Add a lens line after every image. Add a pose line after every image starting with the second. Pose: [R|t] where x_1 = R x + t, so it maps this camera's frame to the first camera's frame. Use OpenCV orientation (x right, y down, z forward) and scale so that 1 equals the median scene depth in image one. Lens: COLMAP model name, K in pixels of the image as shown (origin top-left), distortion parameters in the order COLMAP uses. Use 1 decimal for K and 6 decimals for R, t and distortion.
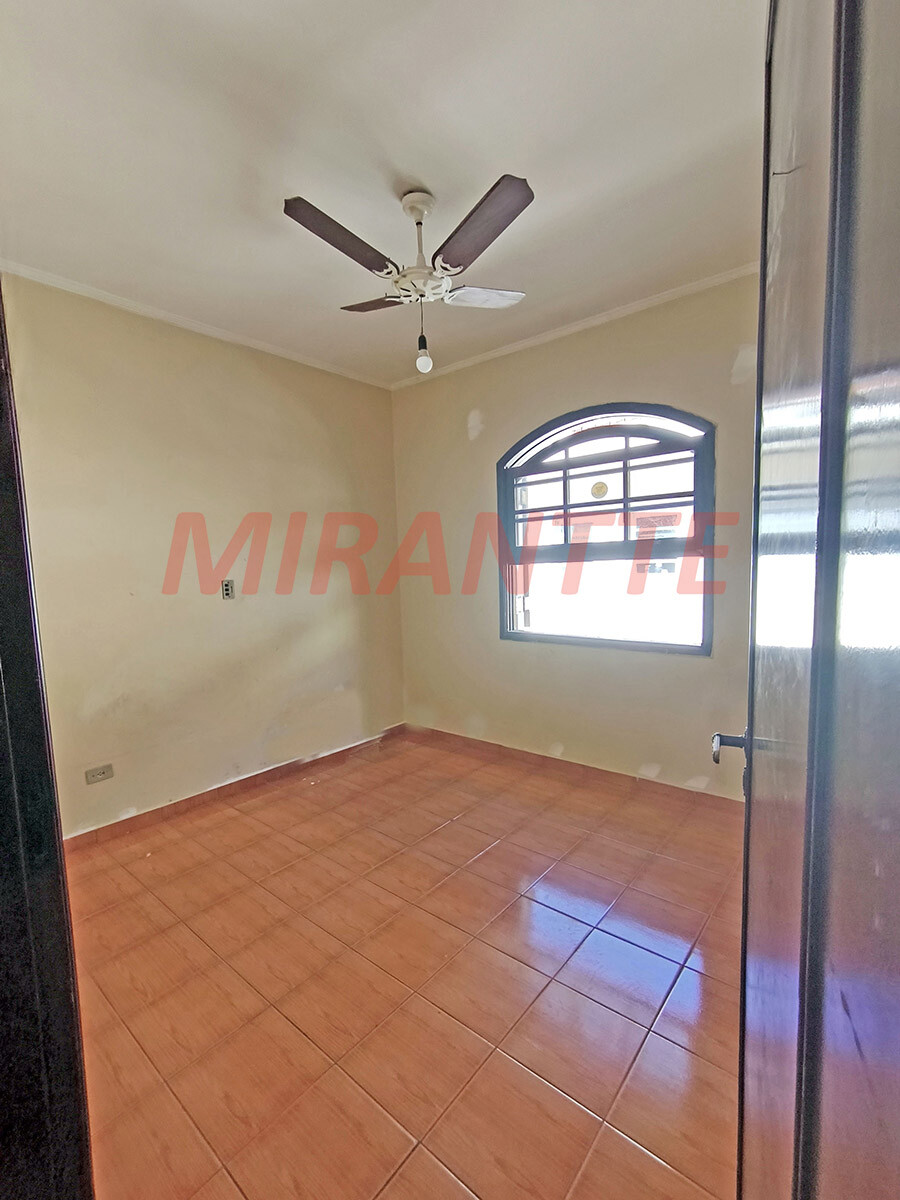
lens RADIAL K [[532.8, 0, 453.6], [0, 532.8, 616.0], [0, 0, 1]] dist [-0.040004, 0.012542]
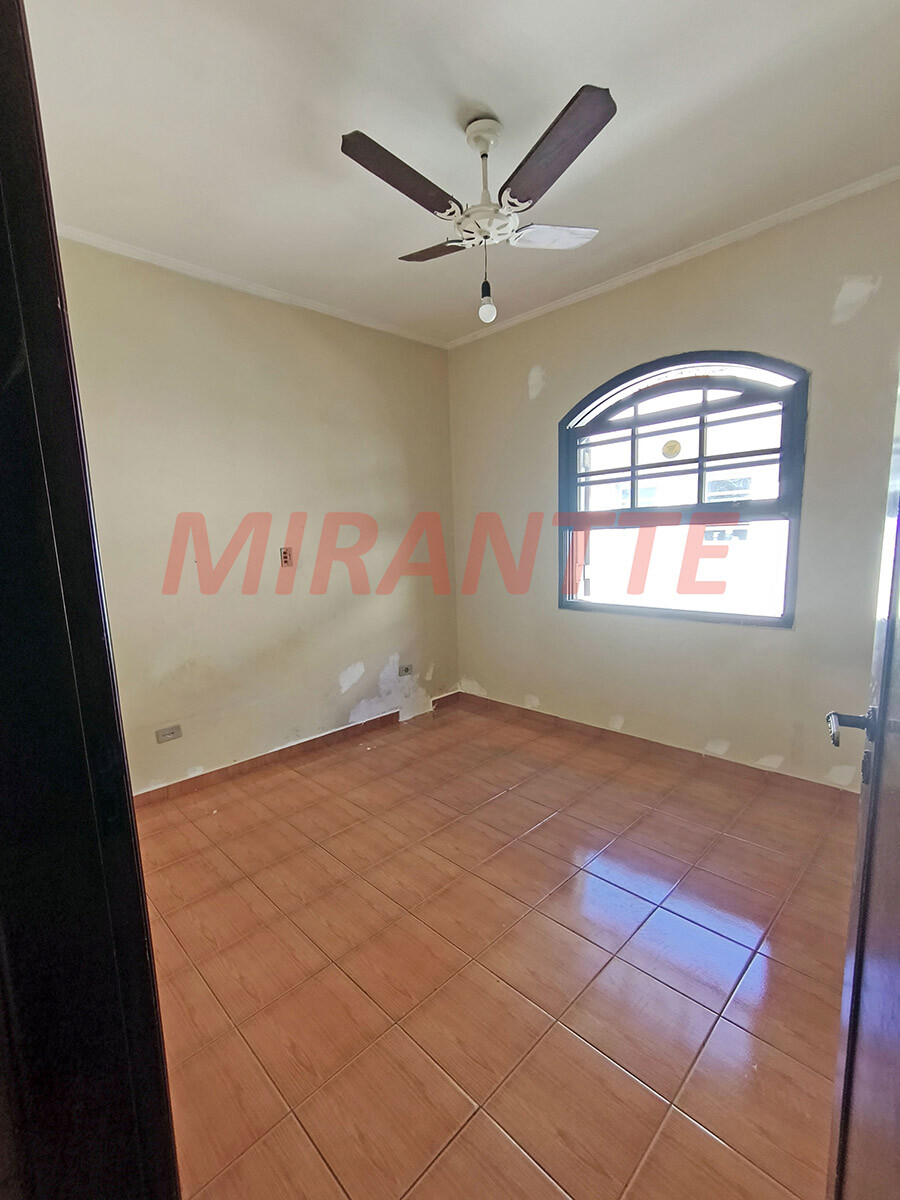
lens RADIAL K [[532.8, 0, 453.6], [0, 532.8, 616.0], [0, 0, 1]] dist [-0.040004, 0.012542]
pose [[0.995619, 0.009319, -0.093033, -0.019796], [-0.004089, 0.998408, 0.056259, 0.005650], [0.093409, -0.055632, 0.994072, 0.028988]]
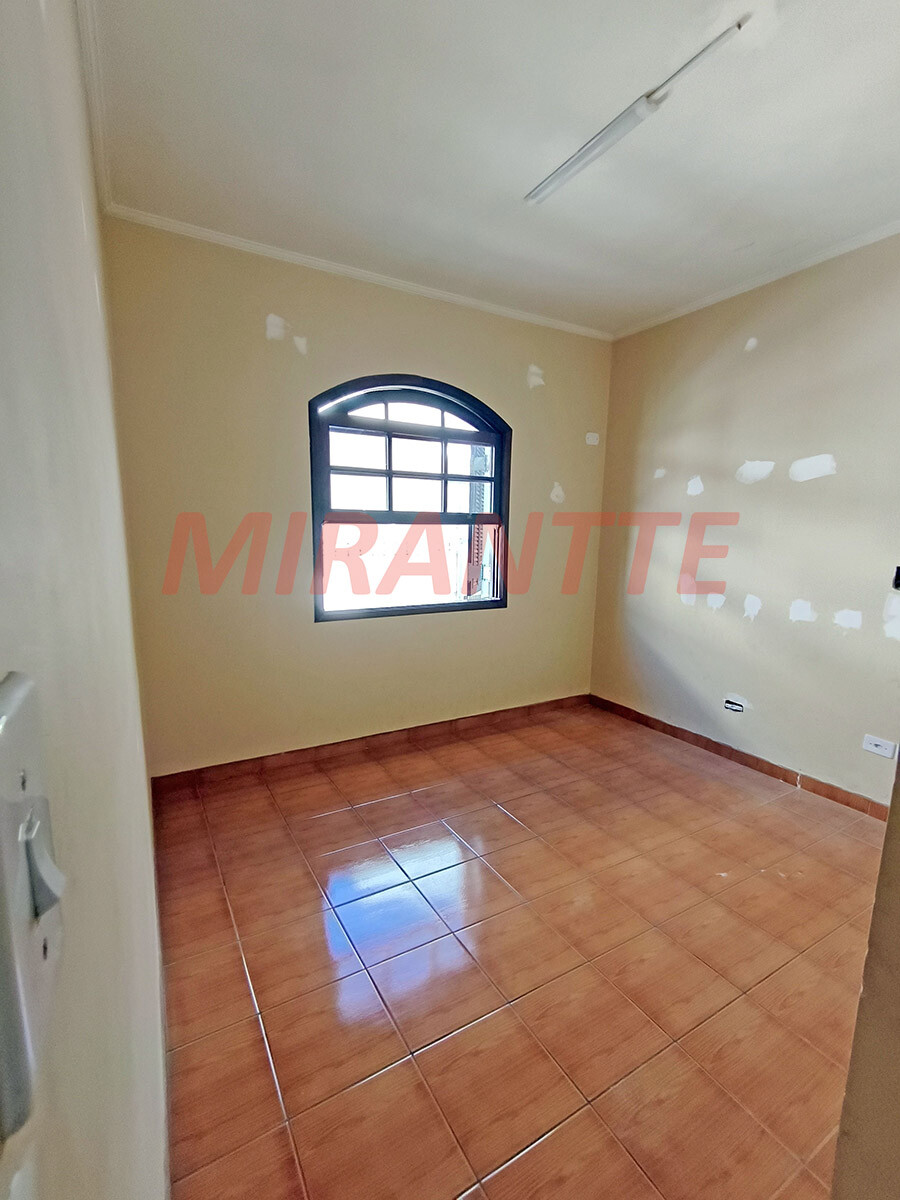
lens RADIAL K [[532.8, 0, 453.6], [0, 532.8, 616.0], [0, 0, 1]] dist [-0.040004, 0.012542]
pose [[0.337528, -0.119397, 0.933713, -0.970865], [0.078602, 0.992034, 0.098441, -0.047865], [-0.938028, 0.040166, 0.344224, 0.823045]]
